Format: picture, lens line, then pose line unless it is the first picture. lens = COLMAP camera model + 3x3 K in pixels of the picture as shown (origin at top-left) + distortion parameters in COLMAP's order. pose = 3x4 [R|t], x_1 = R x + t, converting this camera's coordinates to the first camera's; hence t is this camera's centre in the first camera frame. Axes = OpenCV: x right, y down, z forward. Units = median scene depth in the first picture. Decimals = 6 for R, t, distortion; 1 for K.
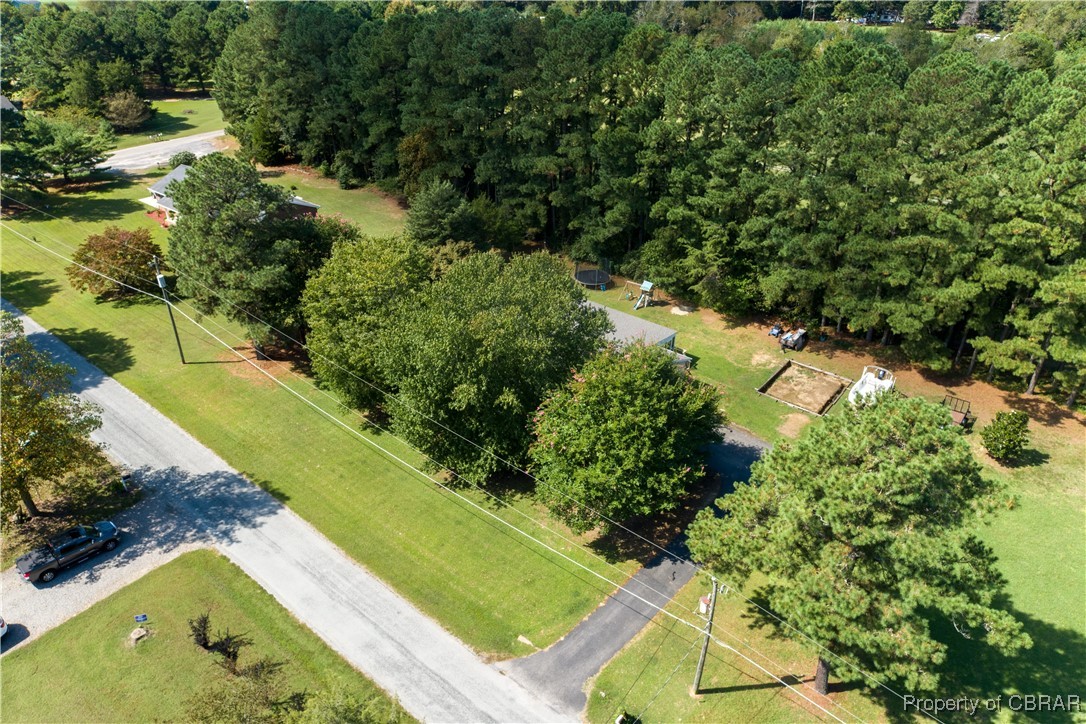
lens RADIAL K [[731.1, 0, 543.0], [0, 731.1, 362.0], [0, 0, 1]] dist [-0.009533, 0.003197]
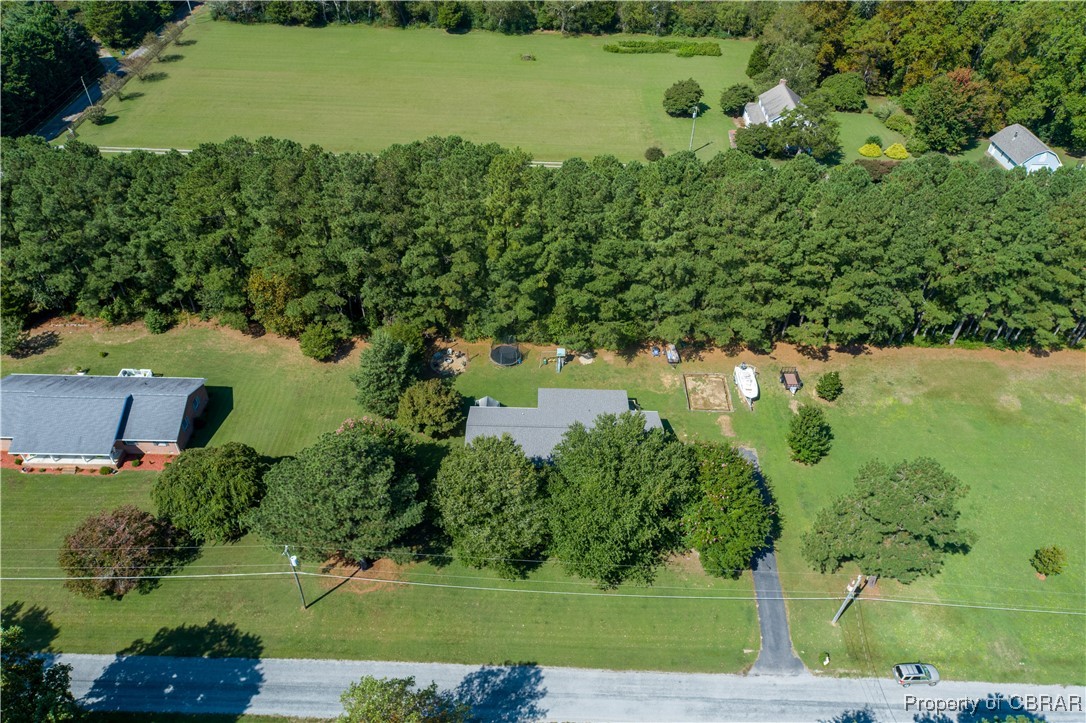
lens RADIAL K [[731.1, 0, 543.0], [0, 731.1, 361.5], [0, 0, 1]] dist [-0.009533, 0.003197]
pose [[0.782356, -0.404846, 0.473305, -0.671496], [0.301797, 0.911169, 0.280518, -0.618388], [-0.544828, -0.076623, 0.835040, -0.080694]]
